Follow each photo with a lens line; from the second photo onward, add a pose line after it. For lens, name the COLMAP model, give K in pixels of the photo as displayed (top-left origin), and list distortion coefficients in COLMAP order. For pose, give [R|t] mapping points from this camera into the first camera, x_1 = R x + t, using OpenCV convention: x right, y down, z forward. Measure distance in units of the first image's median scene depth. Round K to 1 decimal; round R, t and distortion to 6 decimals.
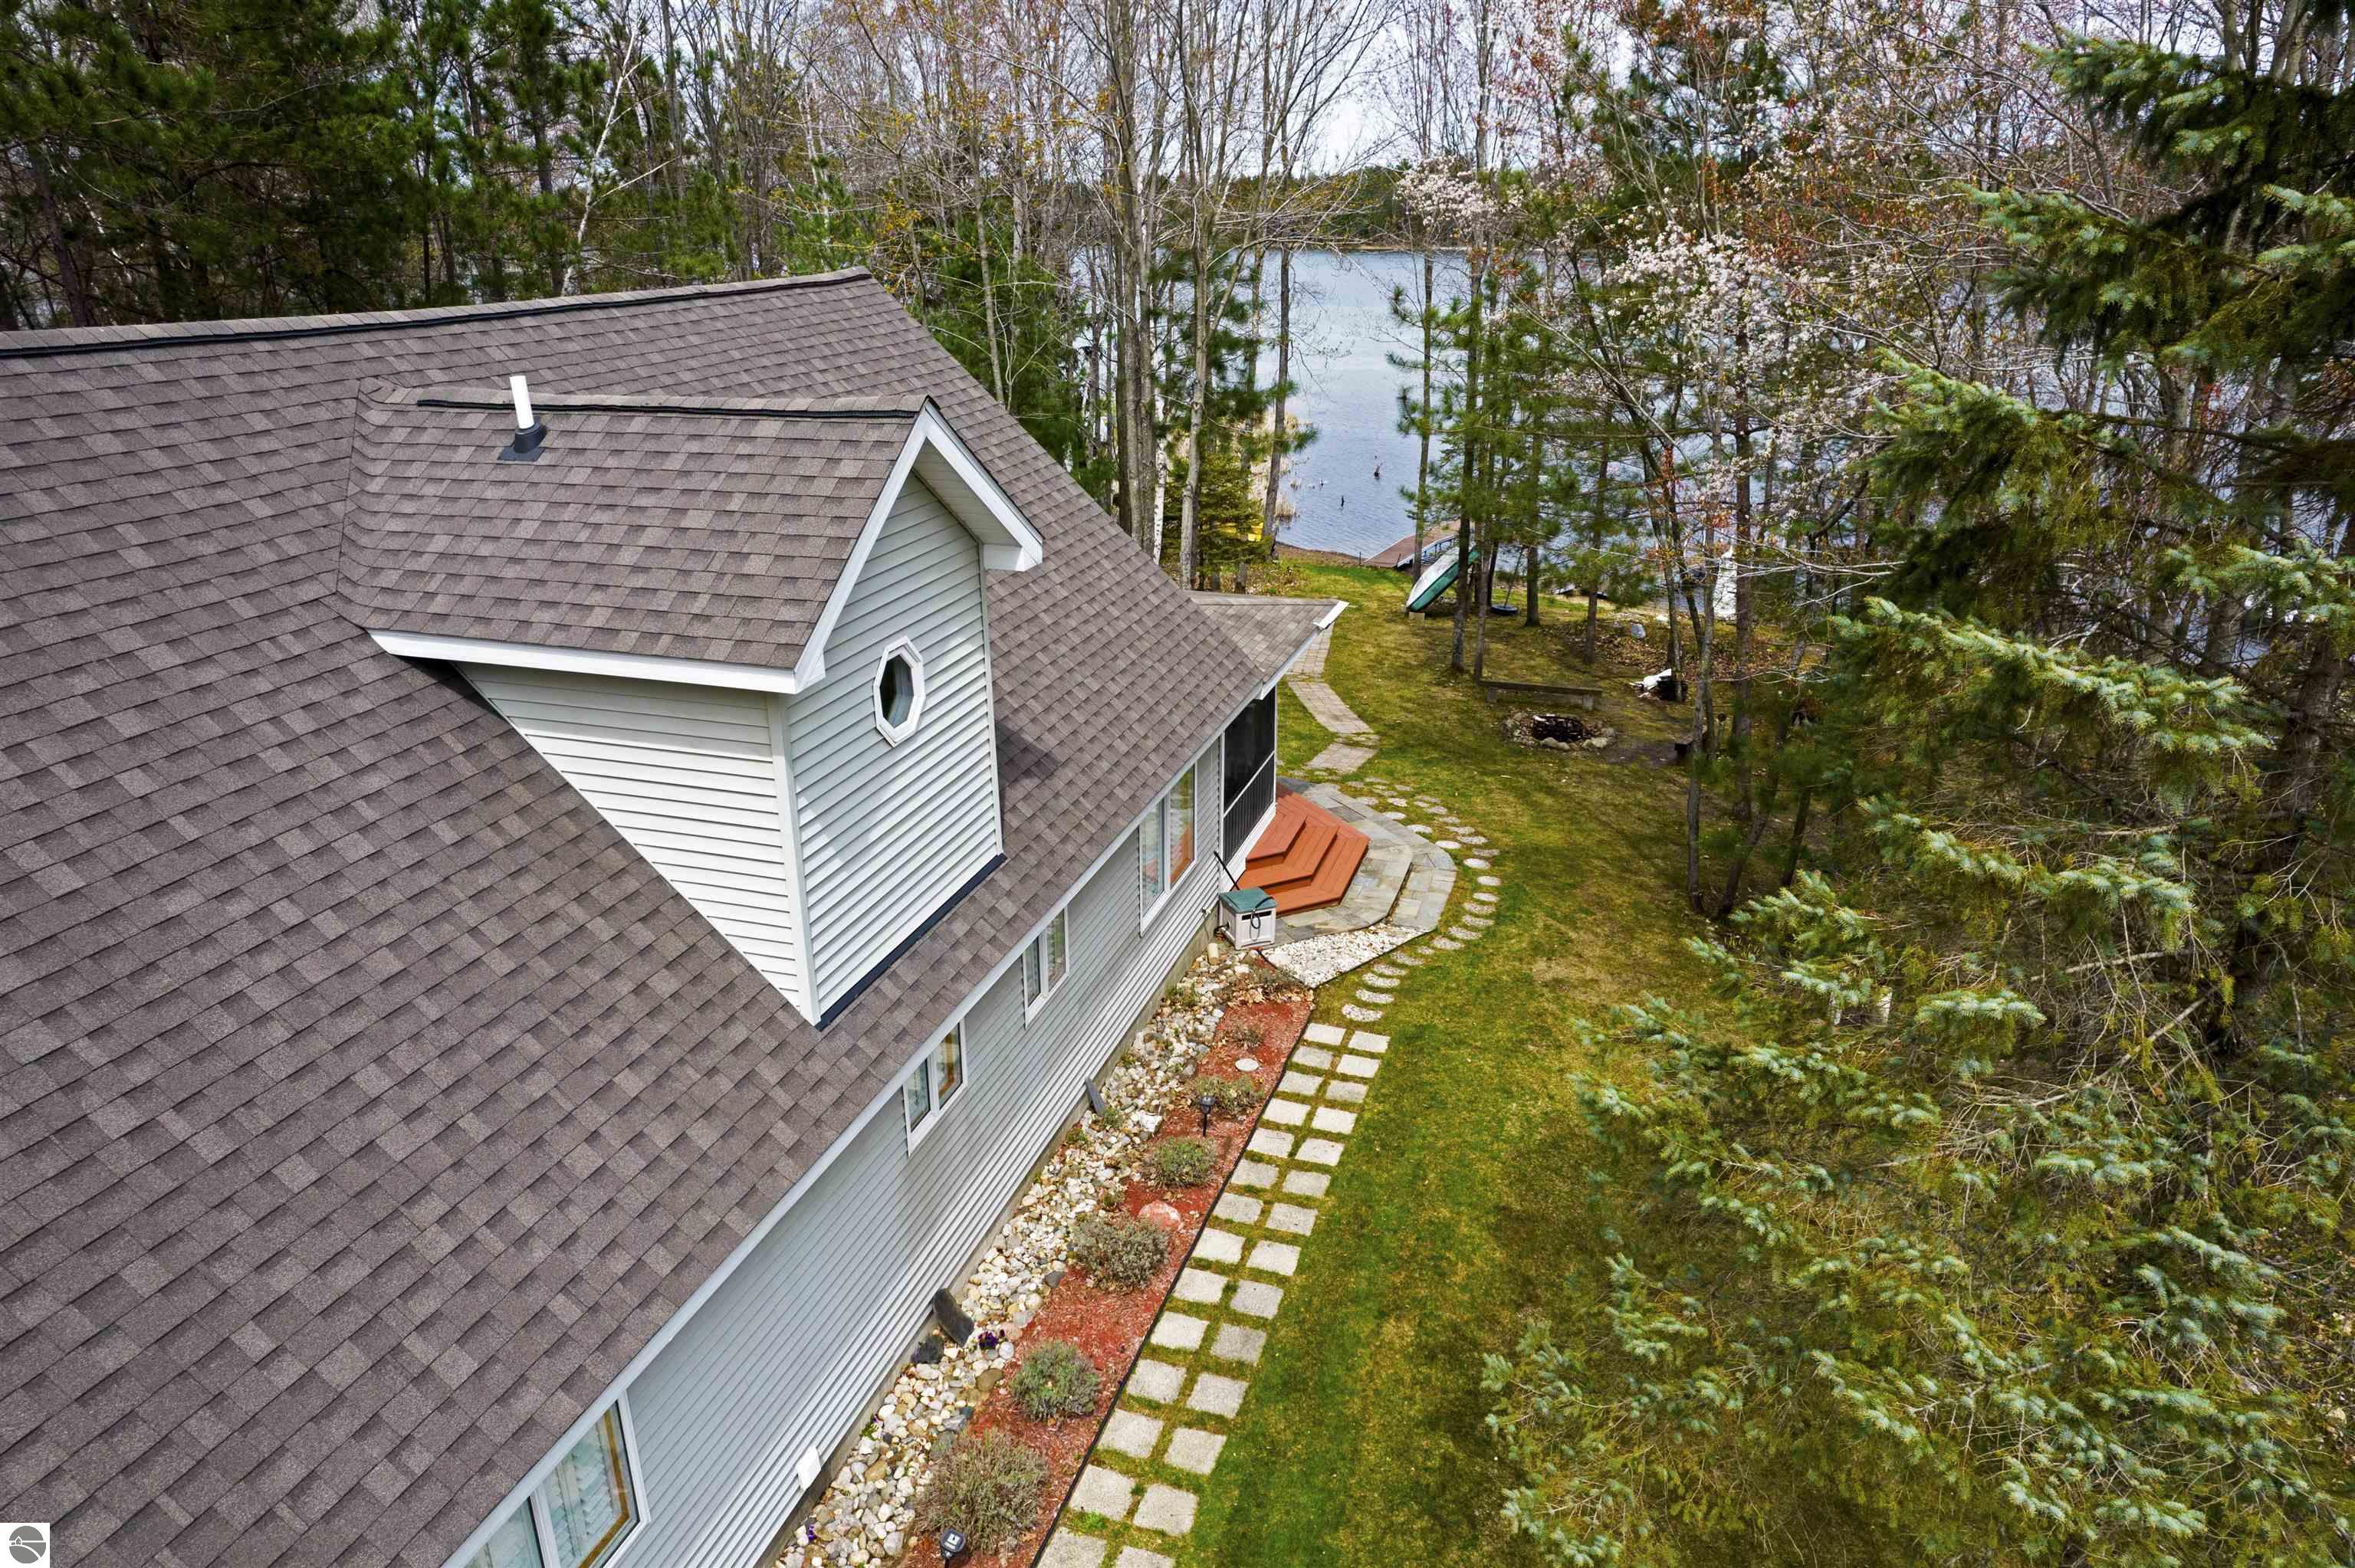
lens RADIAL K [[1482.3, 0, 1178.1], [0, 1482.3, 790.6], [0, 0, 1]] dist [-0.029843, 0.010812]
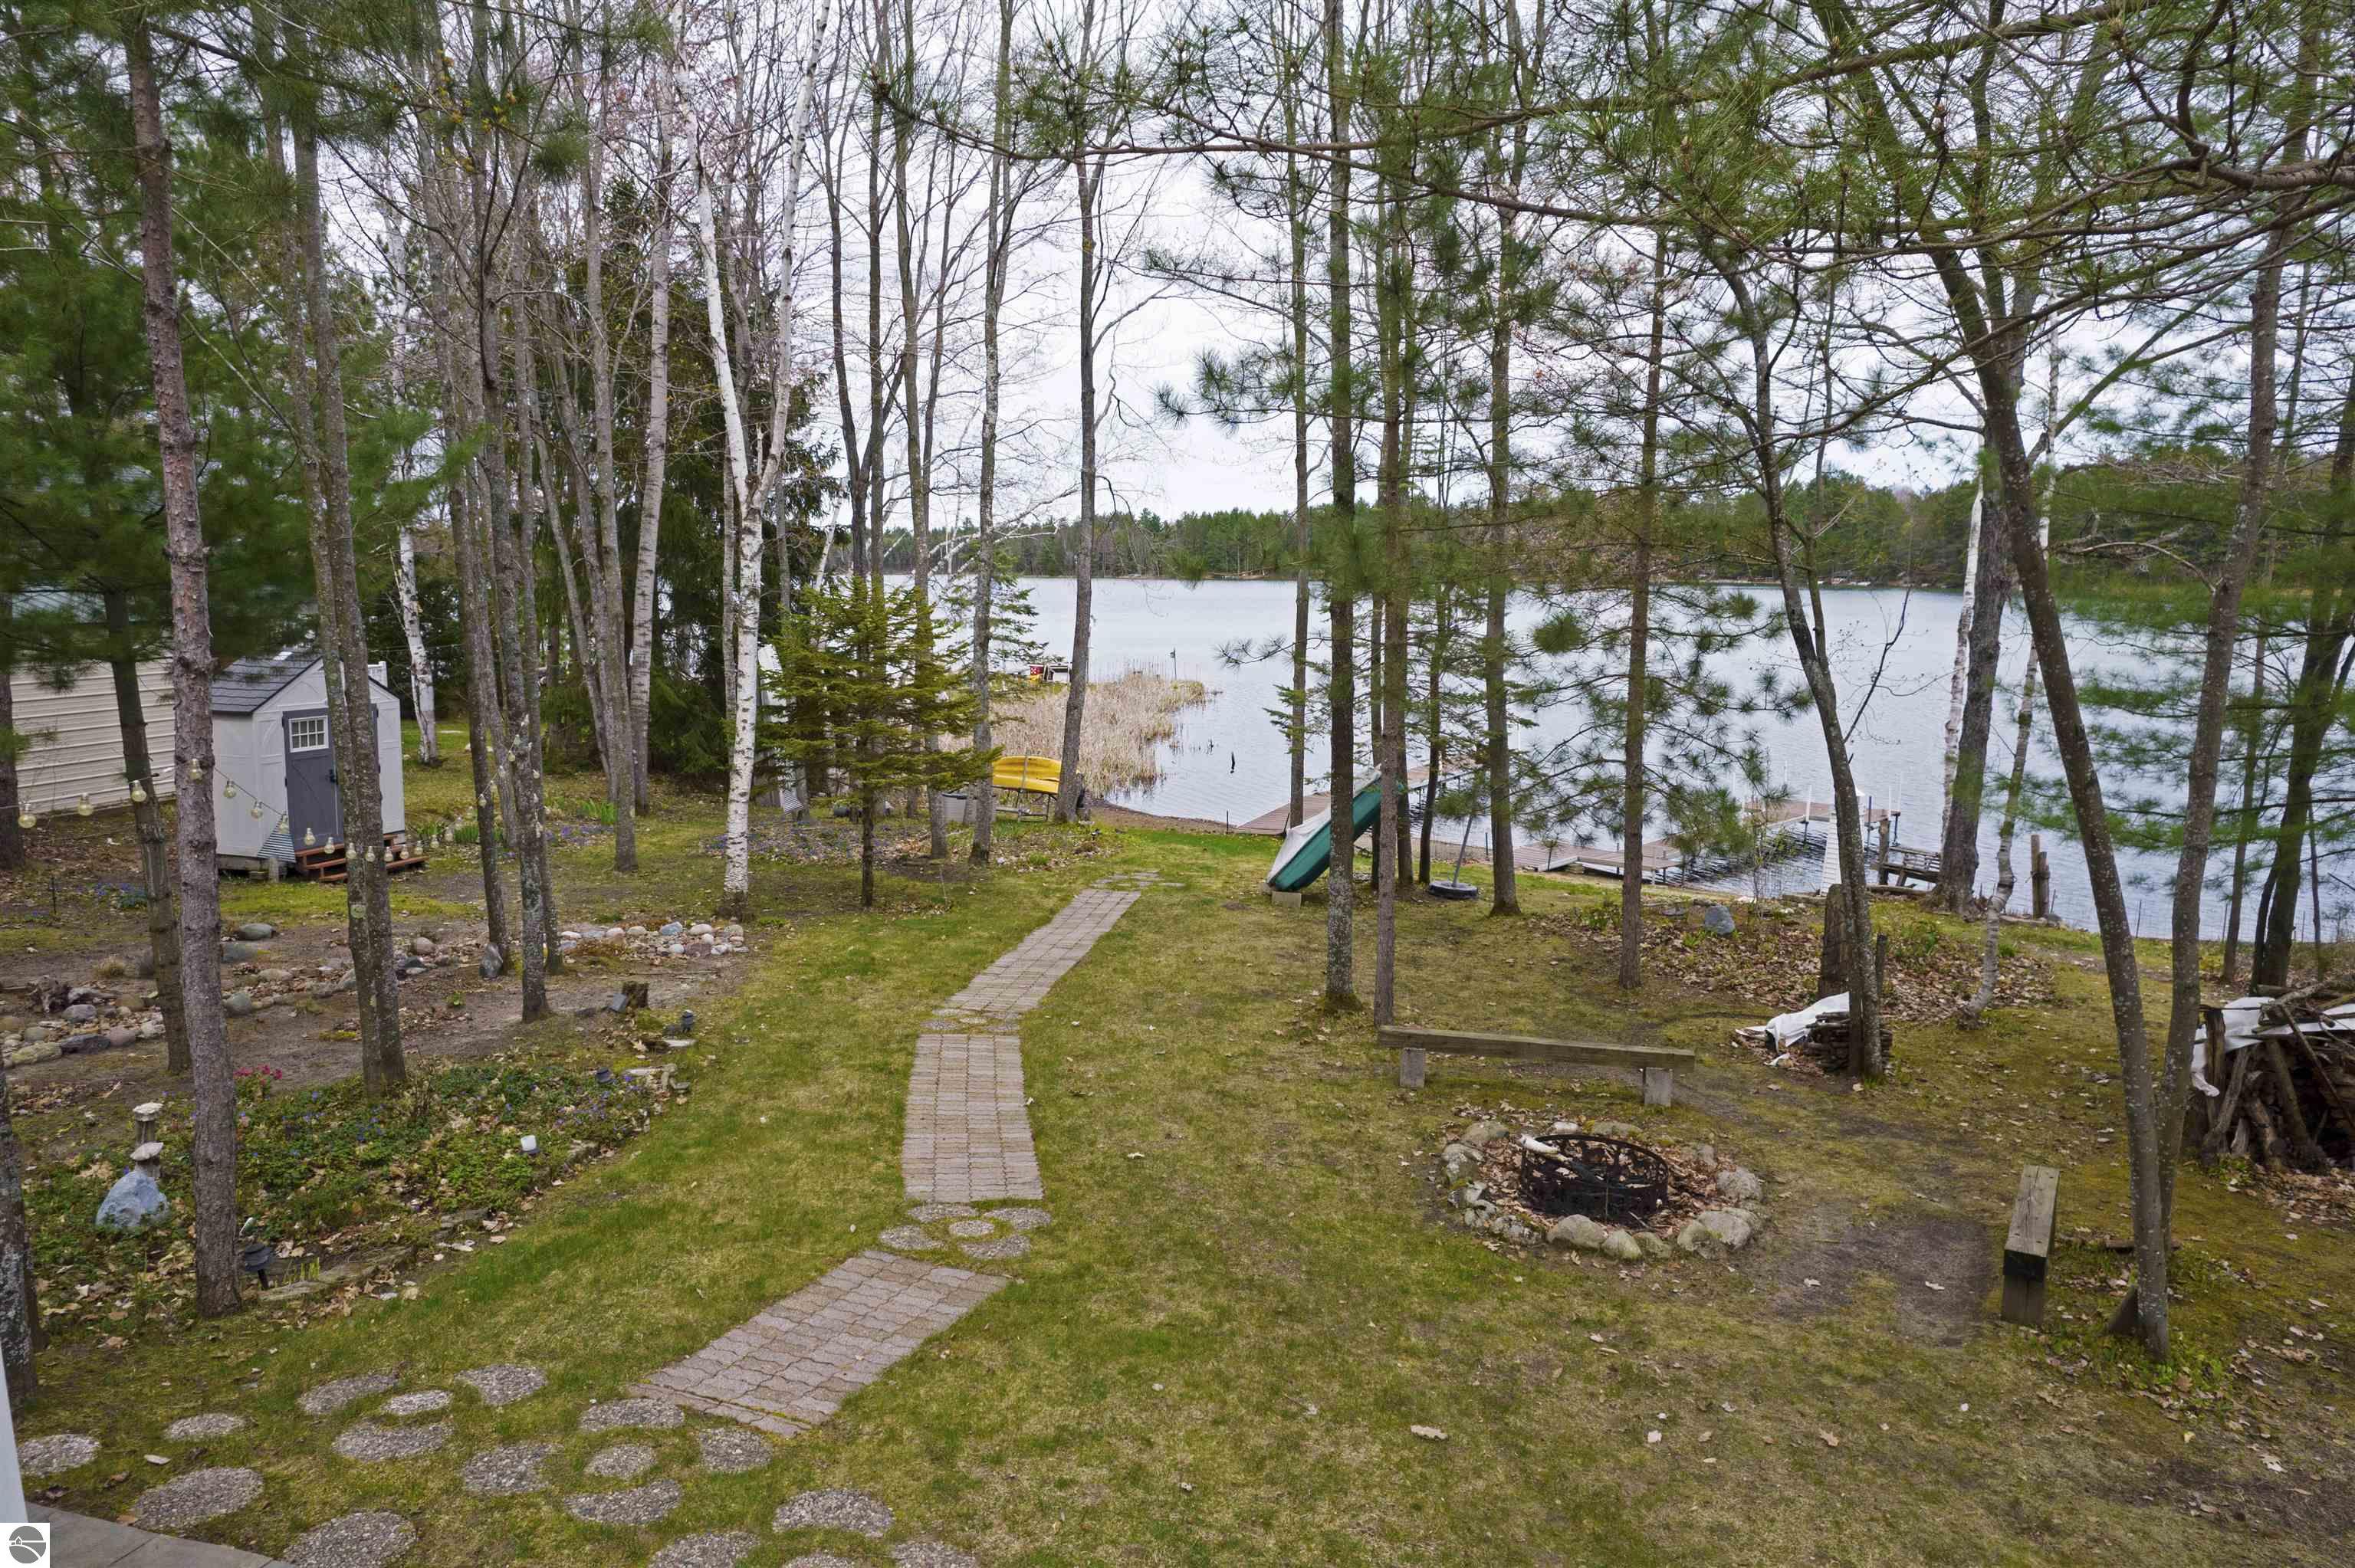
lens RADIAL K [[1482.3, 0, 1180.1], [0, 1482.3, 782.4], [0, 0, 1]] dist [-0.029843, 0.010812]
pose [[0.999827, -0.004749, 0.018003, 0.297084], [0.008690, 0.974175, -0.225626, -0.103627], [-0.016467, 0.225744, 0.974048, 1.240060]]
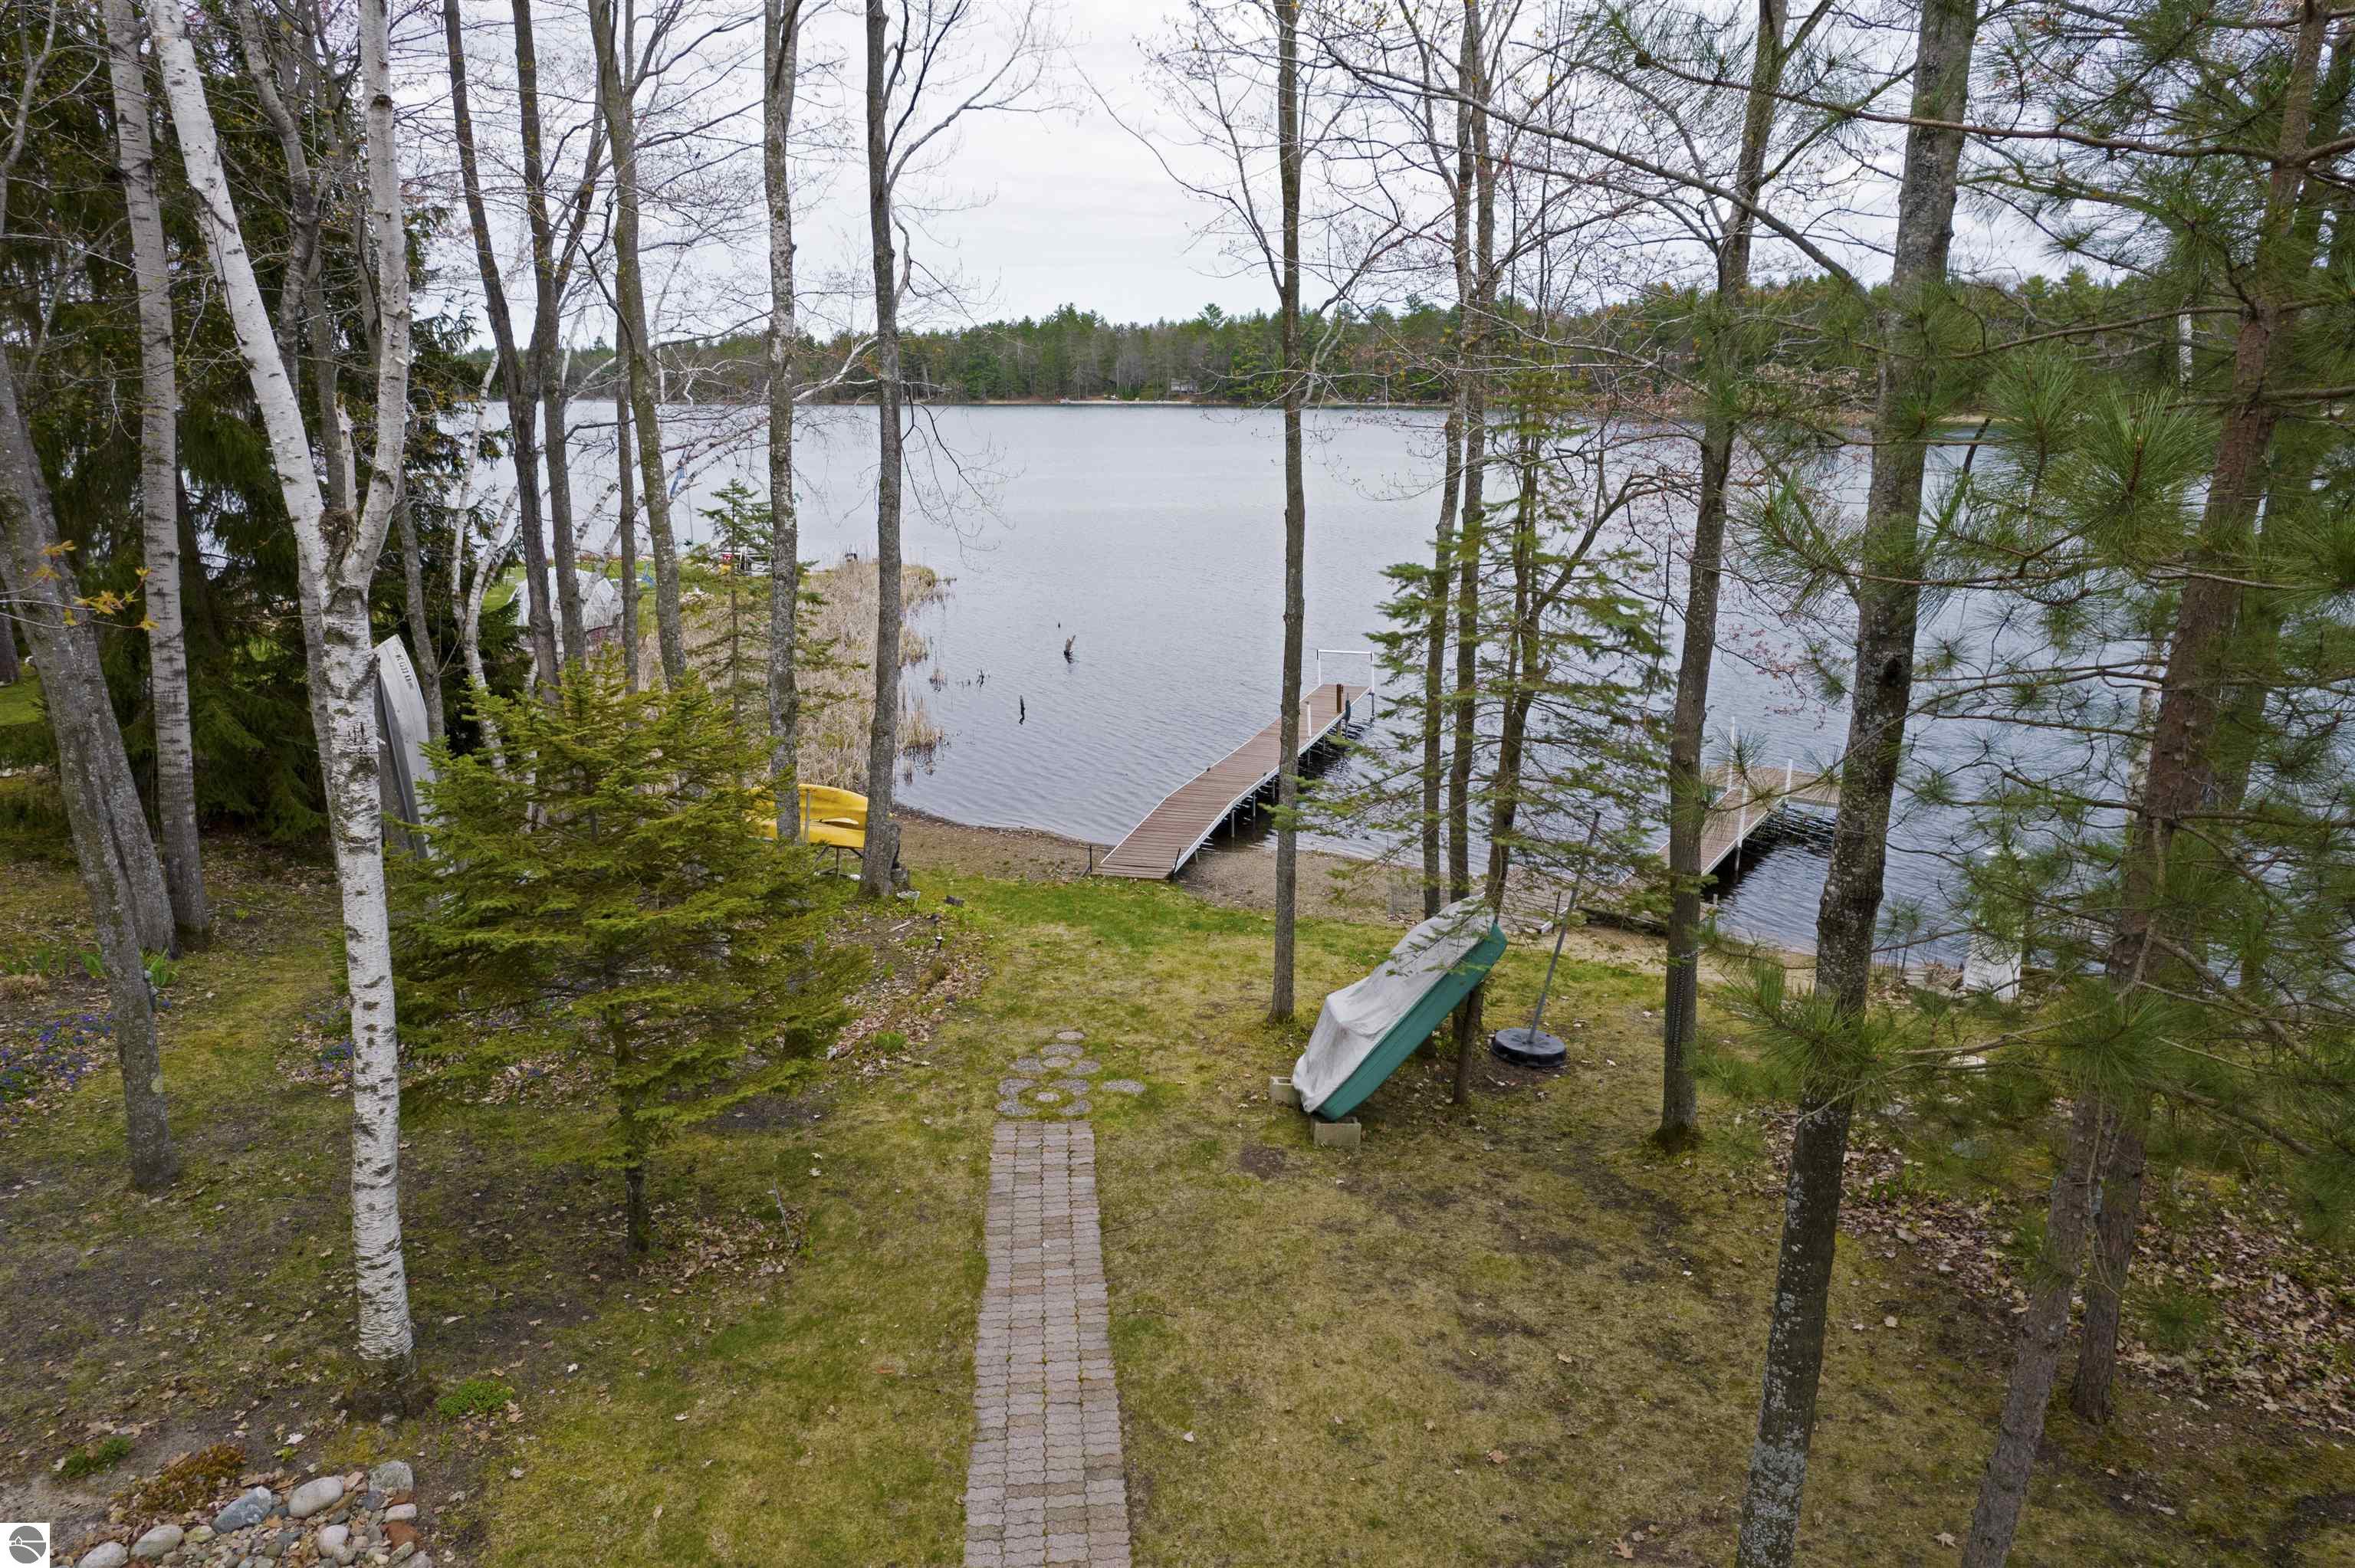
lens RADIAL K [[1482.3, 0, 1178.7], [0, 1482.3, 794.9], [0, 0, 1]] dist [-0.029843, 0.010812]
pose [[0.971873, -0.062530, 0.227054, 0.157400], [0.086160, 0.991675, -0.095693, -0.407983], [-0.219180, 0.112565, 0.969169, 1.733647]]
